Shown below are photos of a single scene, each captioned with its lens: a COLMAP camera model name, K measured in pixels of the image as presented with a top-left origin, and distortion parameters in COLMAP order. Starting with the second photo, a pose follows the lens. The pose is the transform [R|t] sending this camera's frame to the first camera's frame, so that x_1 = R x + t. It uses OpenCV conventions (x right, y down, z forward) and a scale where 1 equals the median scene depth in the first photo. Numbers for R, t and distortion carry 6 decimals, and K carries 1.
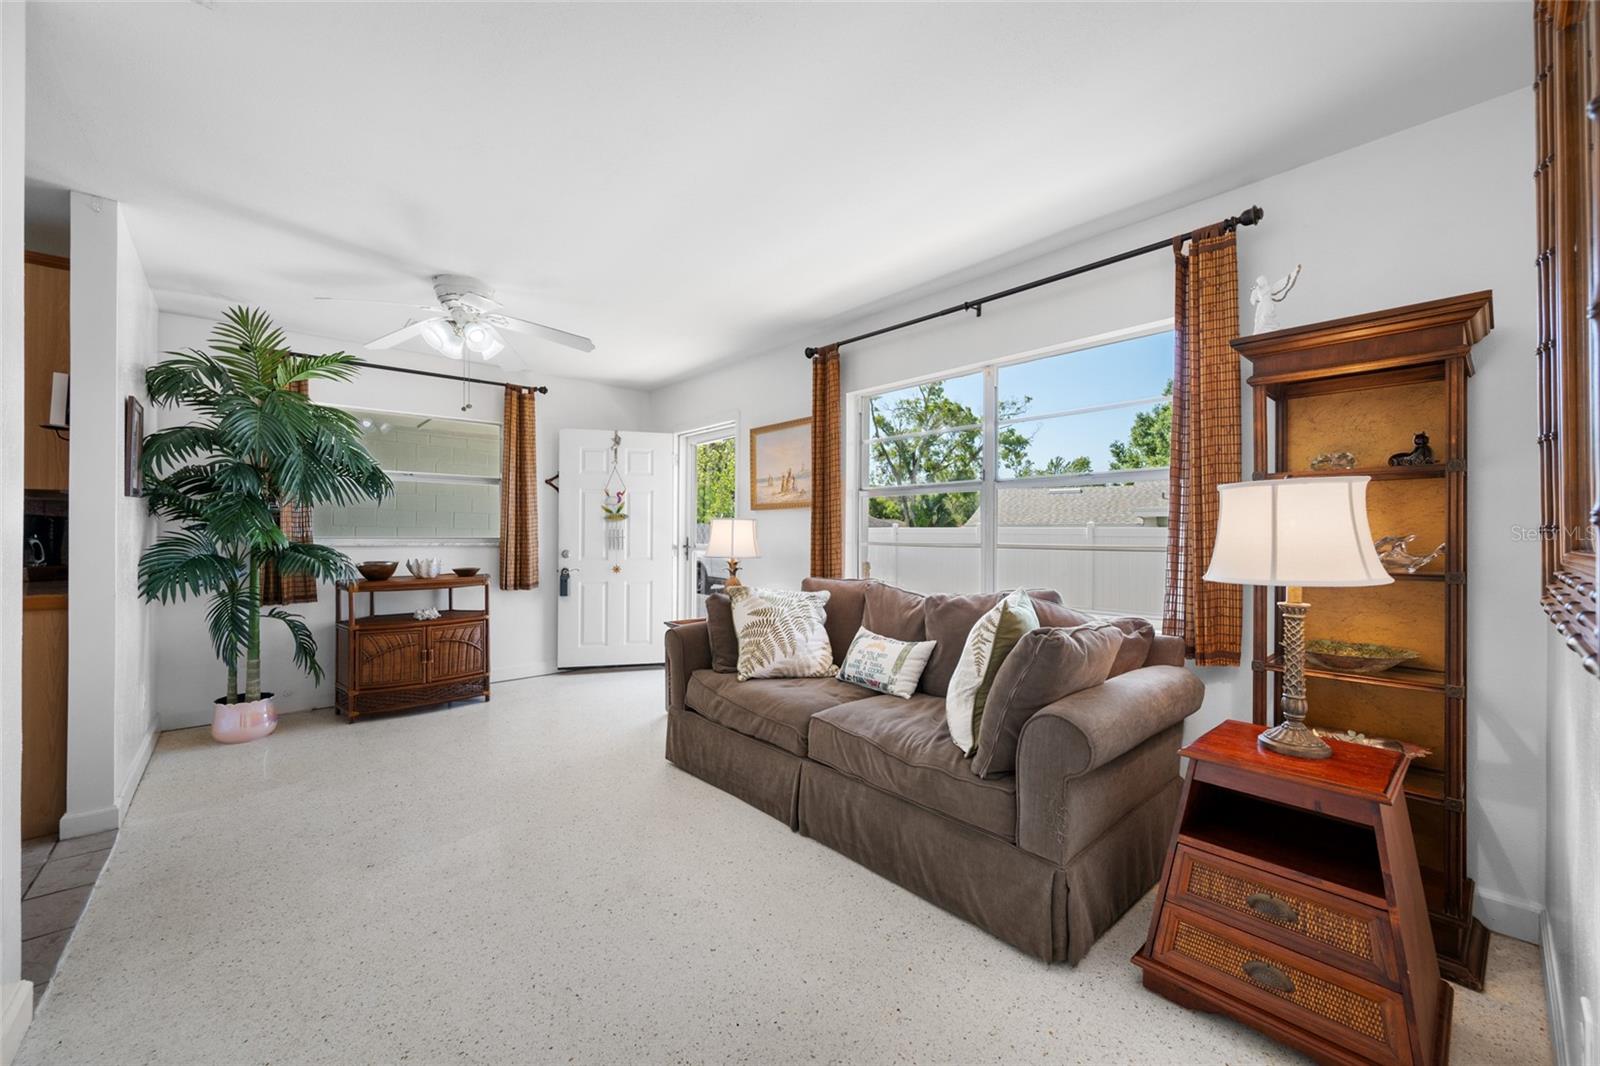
lens RADIAL K [[632.7, 0, 800.0], [0, 632.7, 533.0], [0, 0, 1]] dist [-0.001748, 0.000103]
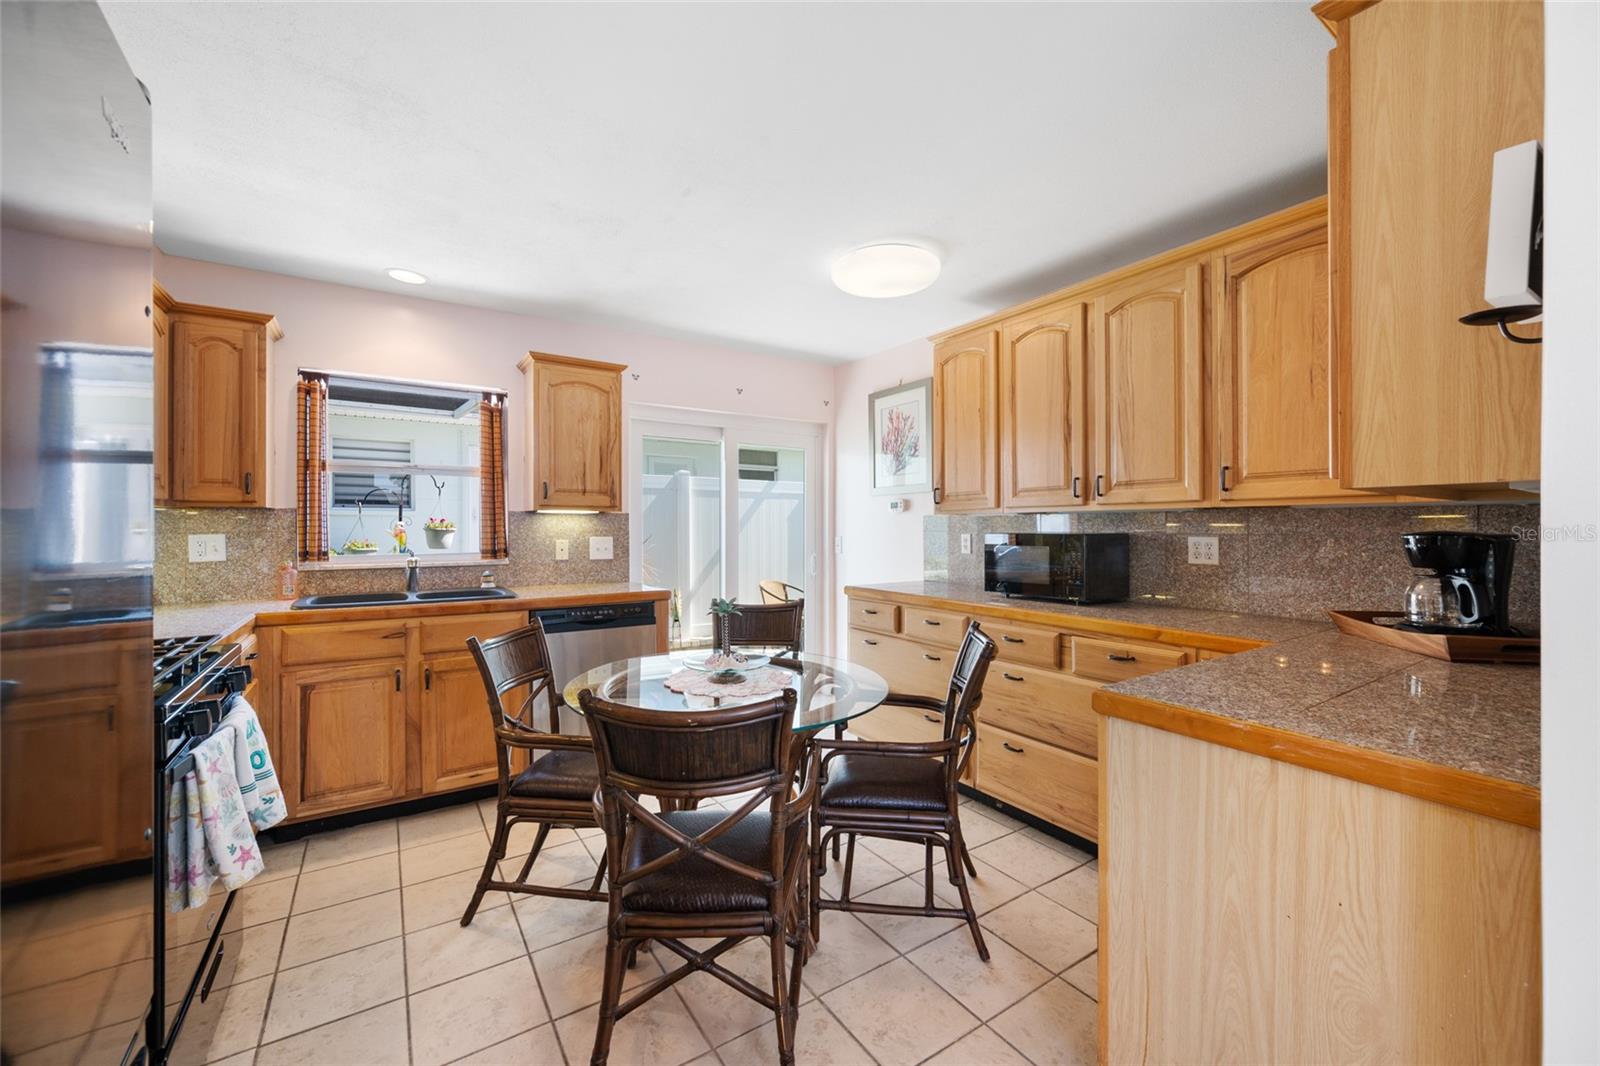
lens RADIAL K [[632.7, 0, 800.0], [0, 632.7, 533.0], [0, 0, 1]] dist [-0.001748, 0.000103]
pose [[-0.130638, 0.008002, -0.991398, -0.739964], [0.006536, 0.999953, 0.007210, -0.042875], [0.991409, -0.005538, -0.130684, 0.625497]]
